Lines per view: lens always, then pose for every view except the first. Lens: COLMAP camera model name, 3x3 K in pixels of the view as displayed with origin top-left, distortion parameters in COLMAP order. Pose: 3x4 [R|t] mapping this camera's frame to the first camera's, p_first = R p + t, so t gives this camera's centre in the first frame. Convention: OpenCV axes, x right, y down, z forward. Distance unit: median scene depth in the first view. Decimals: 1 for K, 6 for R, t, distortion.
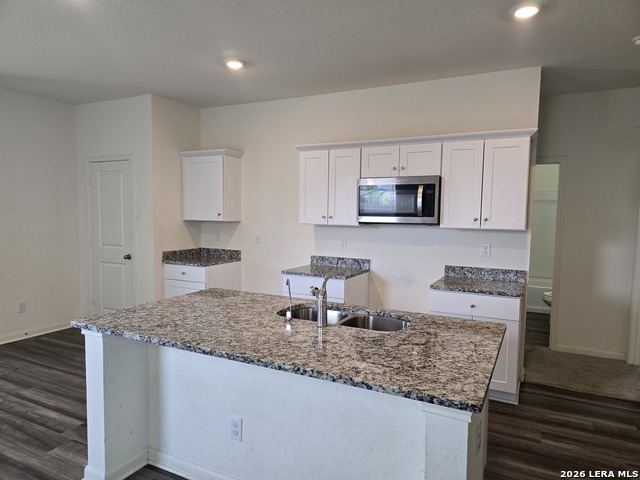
lens RADIAL K [[433.8, 0, 320.0], [0, 433.8, 240.0], [0, 0, 1]] dist [0.066805, -0.058489]
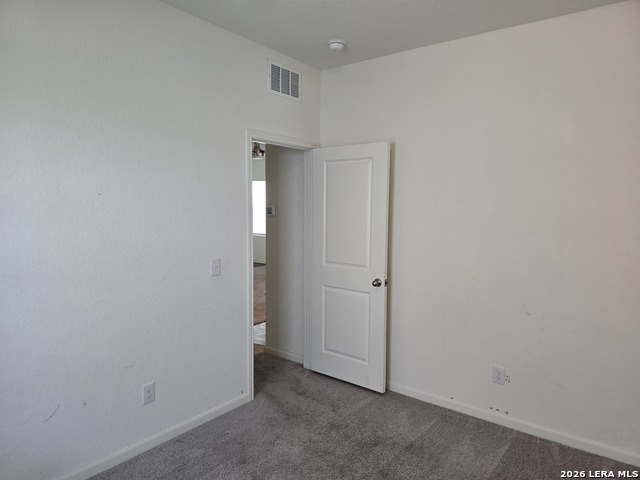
lens RADIAL K [[433.8, 0, 320.0], [0, 433.8, 240.0], [0, 0, 1]] dist [0.066805, -0.058489]
pose [[0.985192, 0.006470, -0.171333, -0.442792], [-0.004734, 0.999933, 0.010540, -0.038235], [0.171390, -0.009573, 0.985157, 0.338007]]
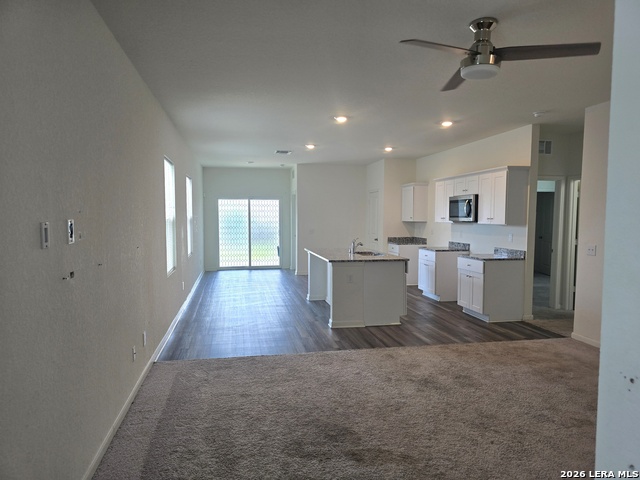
lens RADIAL K [[433.8, 0, 320.0], [0, 433.8, 240.0], [0, 0, 1]] dist [0.066805, -0.058489]
pose [[0.621571, 0.033544, -0.782639, 1.054675], [-0.049962, 0.998746, 0.003126, 0.052993], [0.781763, 0.037159, 0.622468, -0.484345]]
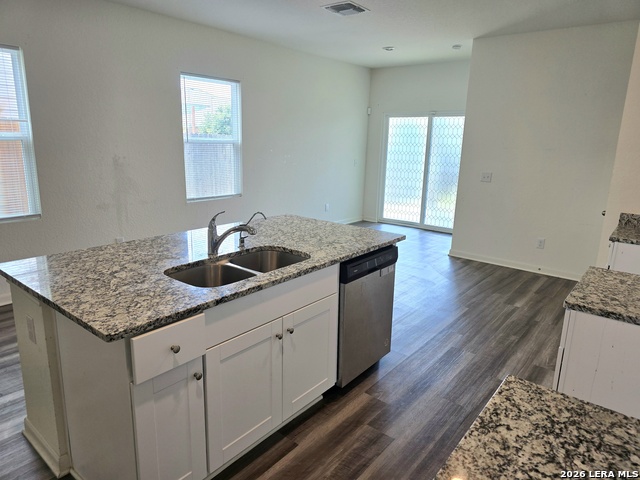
lens RADIAL K [[433.9, 0, 312.1], [0, 433.9, 235.0], [0, 0, 1]] dist [0.052628, -0.035709]
pose [[-0.220221, 0.197945, -0.955155, 0.471228], [-0.097774, 0.969783, 0.223520, -0.051689], [0.970537, 0.142613, -0.194212, 0.712165]]
